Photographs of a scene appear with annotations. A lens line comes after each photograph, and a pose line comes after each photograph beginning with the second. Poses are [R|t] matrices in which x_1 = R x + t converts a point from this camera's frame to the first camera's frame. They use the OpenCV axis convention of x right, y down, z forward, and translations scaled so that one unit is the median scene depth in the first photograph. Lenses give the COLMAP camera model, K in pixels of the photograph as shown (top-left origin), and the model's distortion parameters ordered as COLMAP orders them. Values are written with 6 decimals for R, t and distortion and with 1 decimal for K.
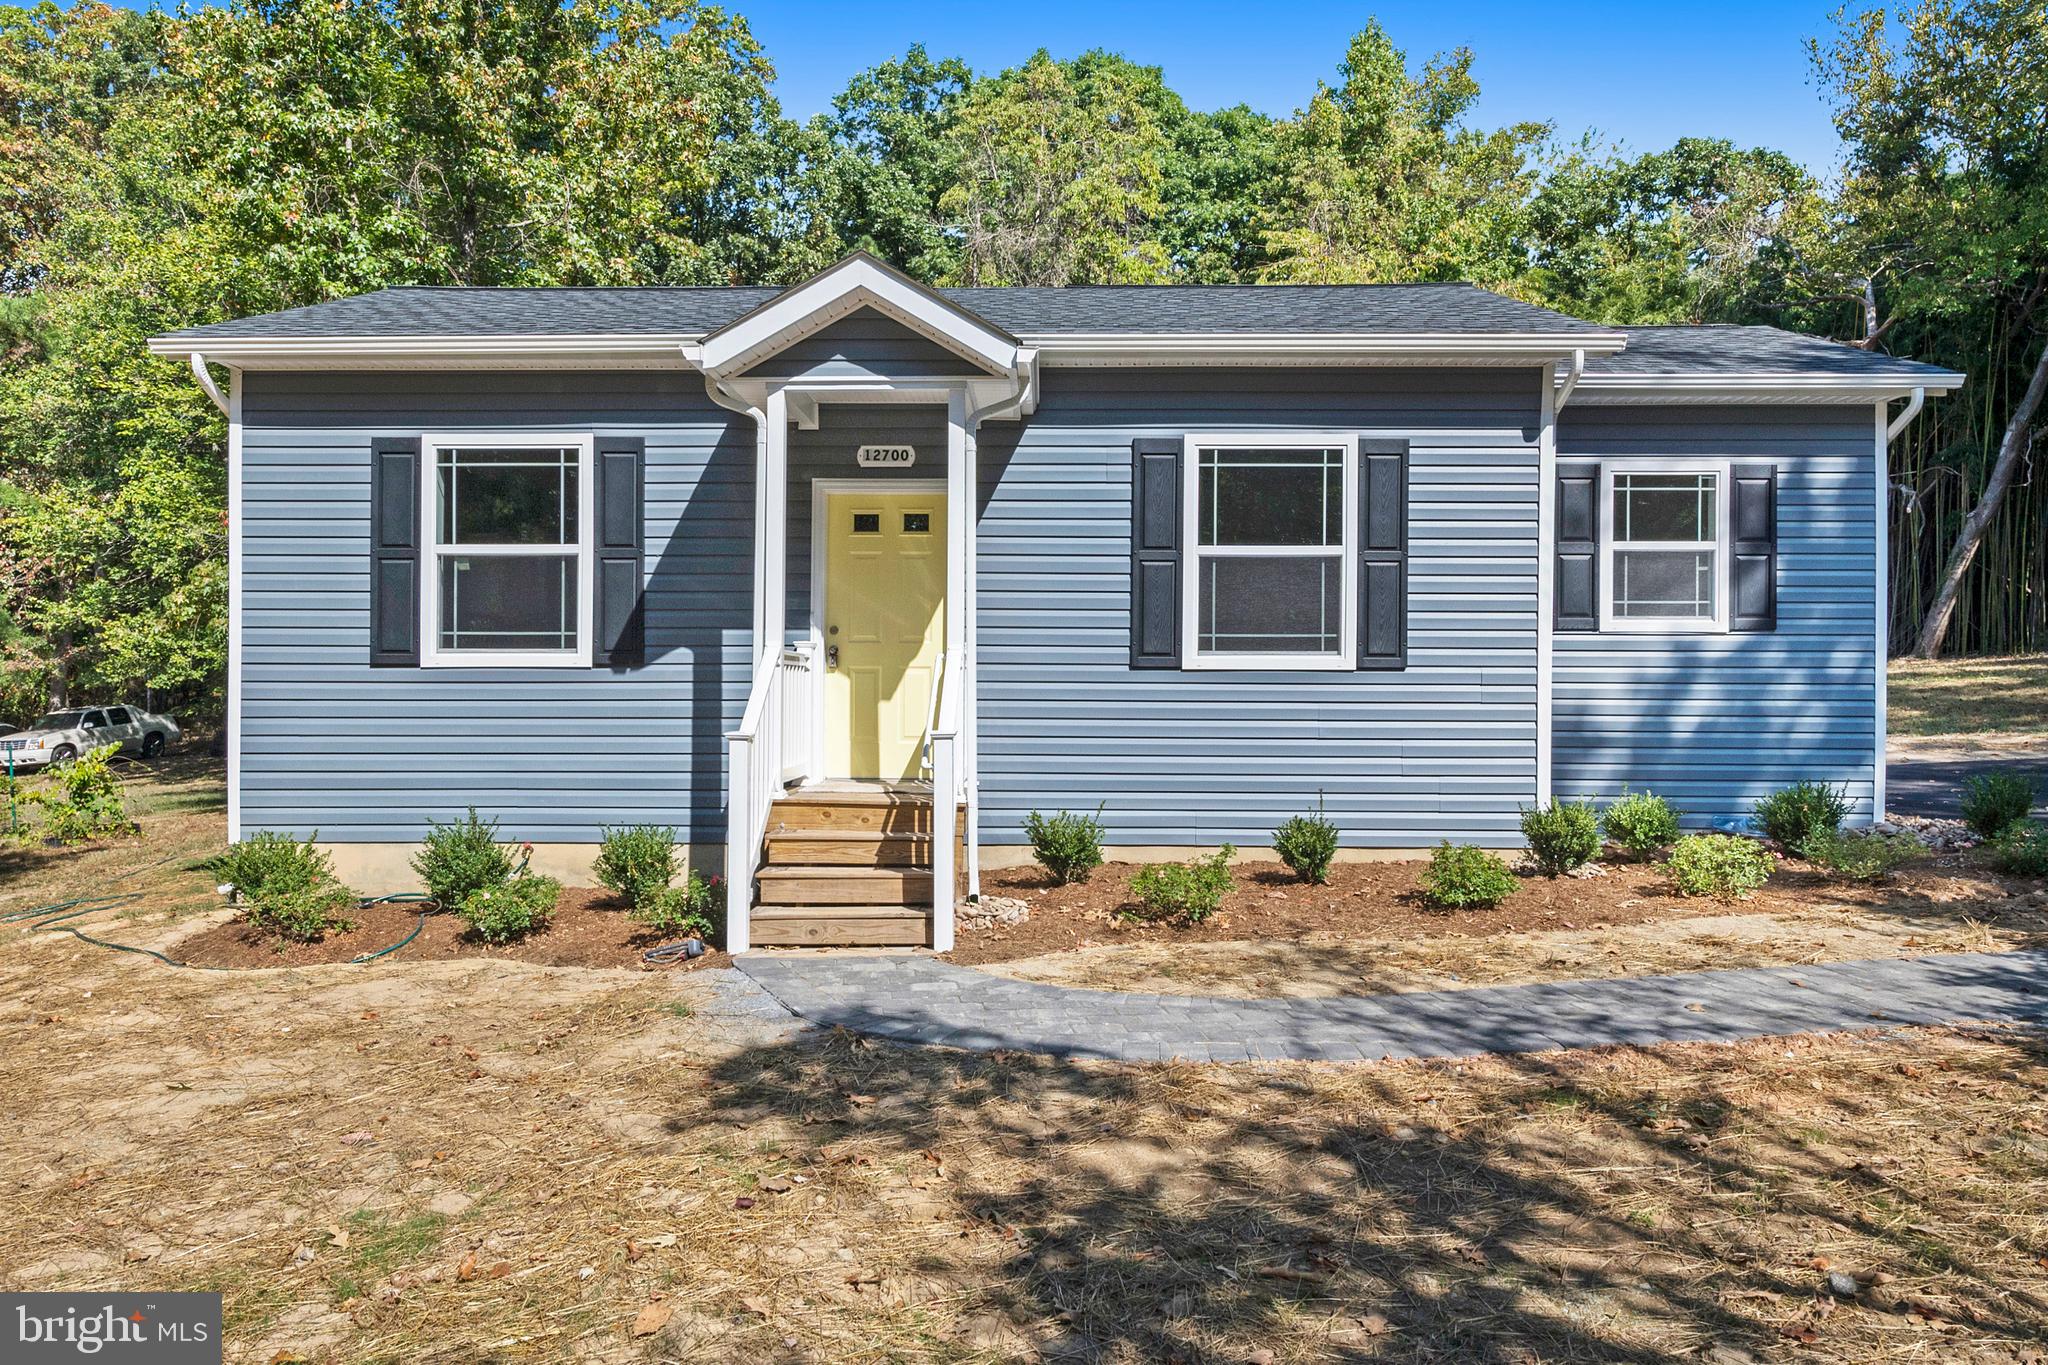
lens RADIAL K [[1394.7, 0, 1024.0], [0, 1394.7, 682.5], [0, 0, 1]] dist [0.000119, -0.001691]
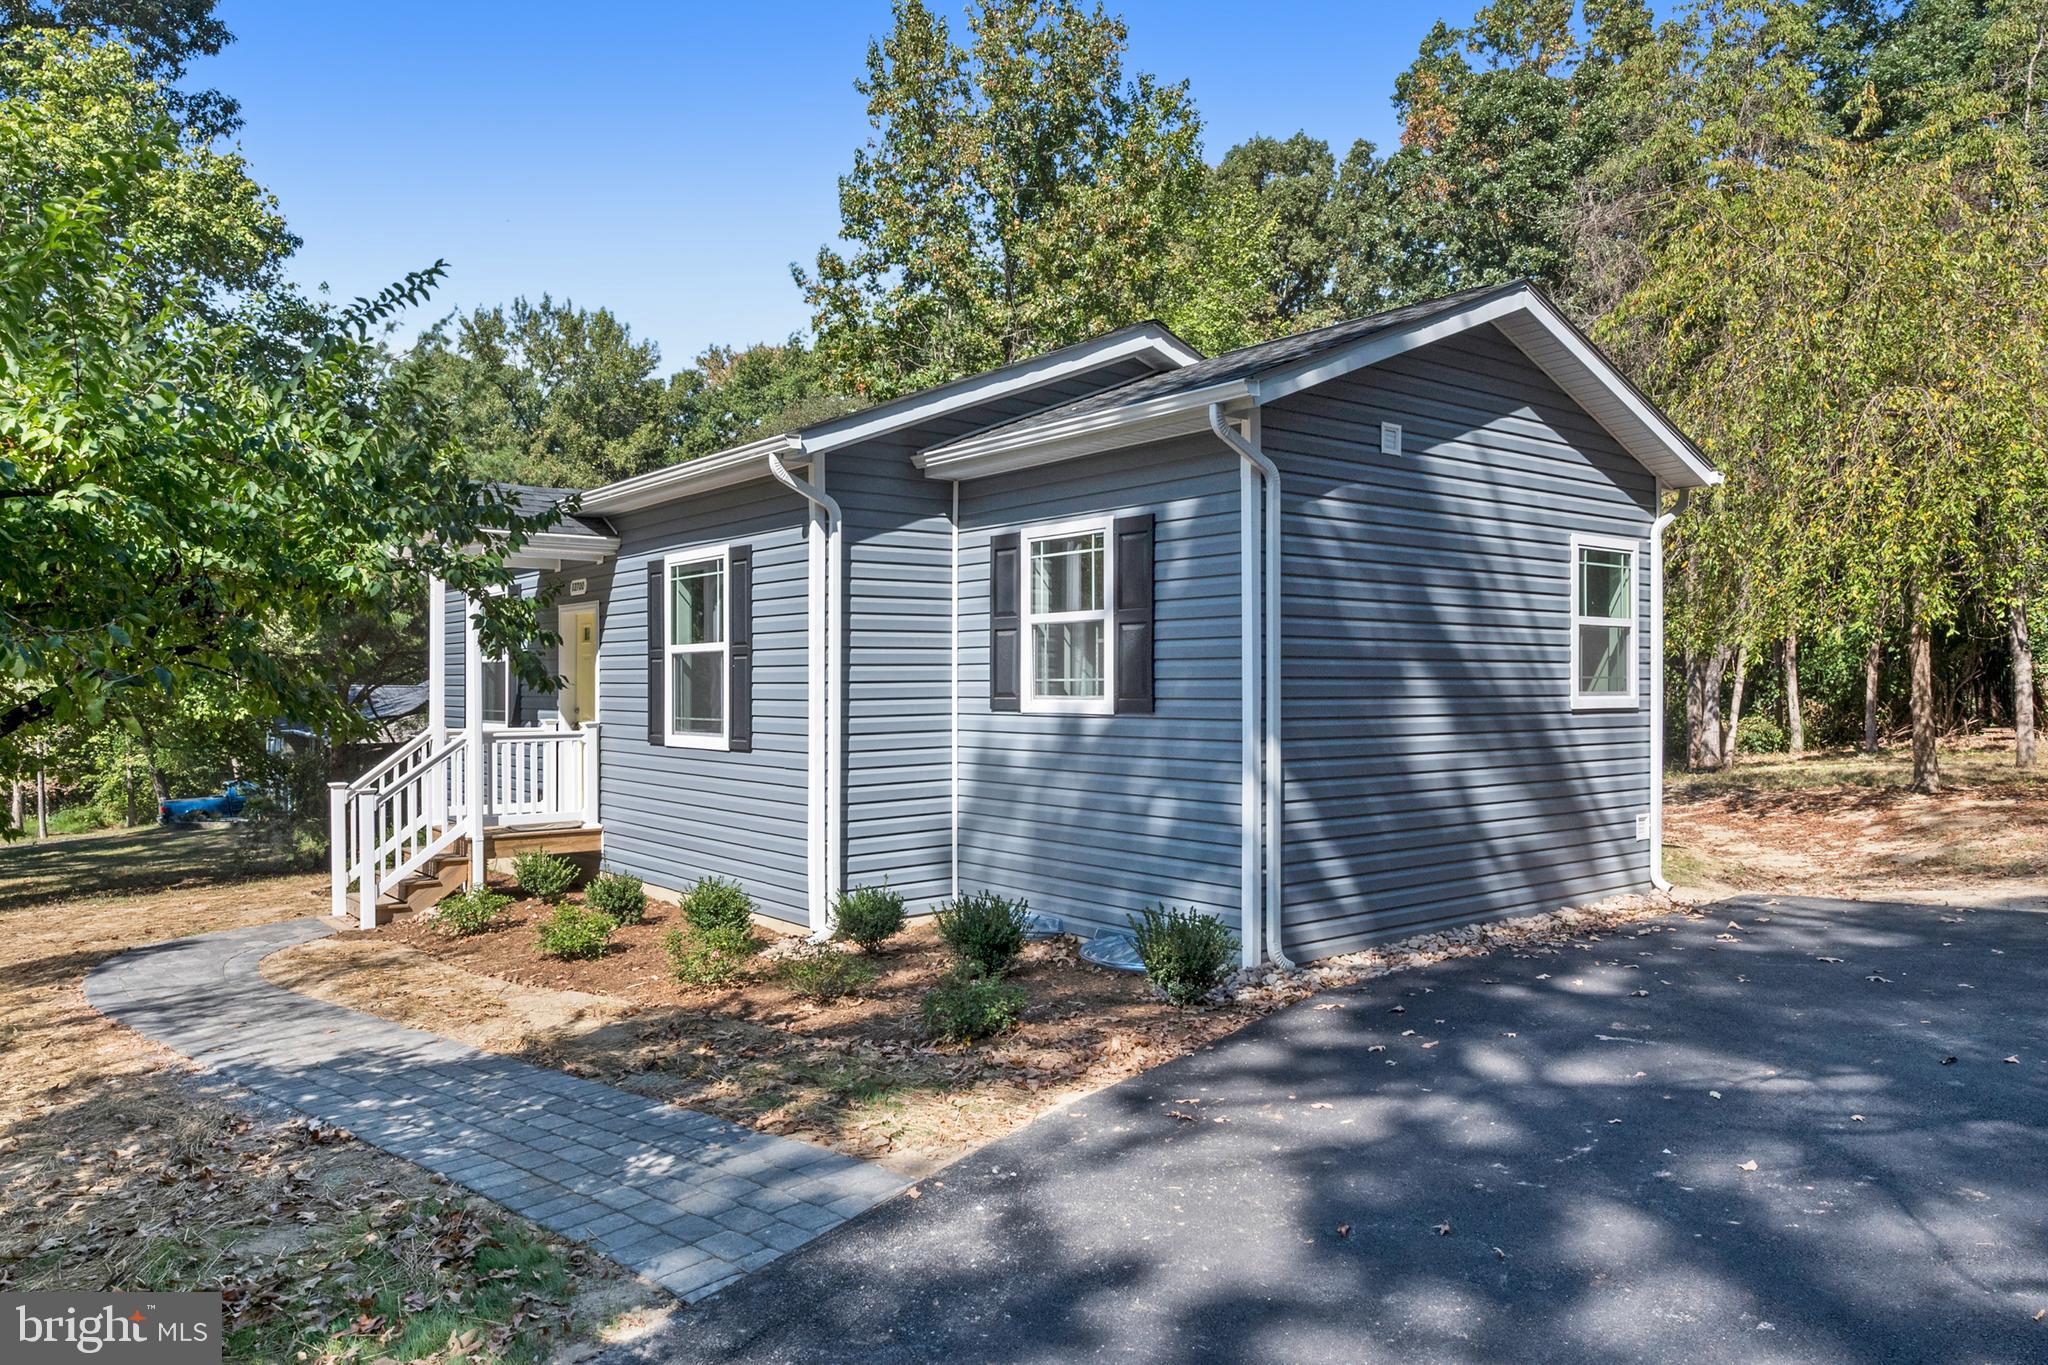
lens RADIAL K [[1394.7, 0, 1024.0], [0, 1394.7, 682.5], [0, 0, 1]] dist [0.000119, -0.001691]
pose [[0.639222, -0.018085, -0.768809, 1.249394], [0.007526, 0.999823, -0.017261, -0.043691], [0.768985, 0.005248, 0.639245, 0.461127]]
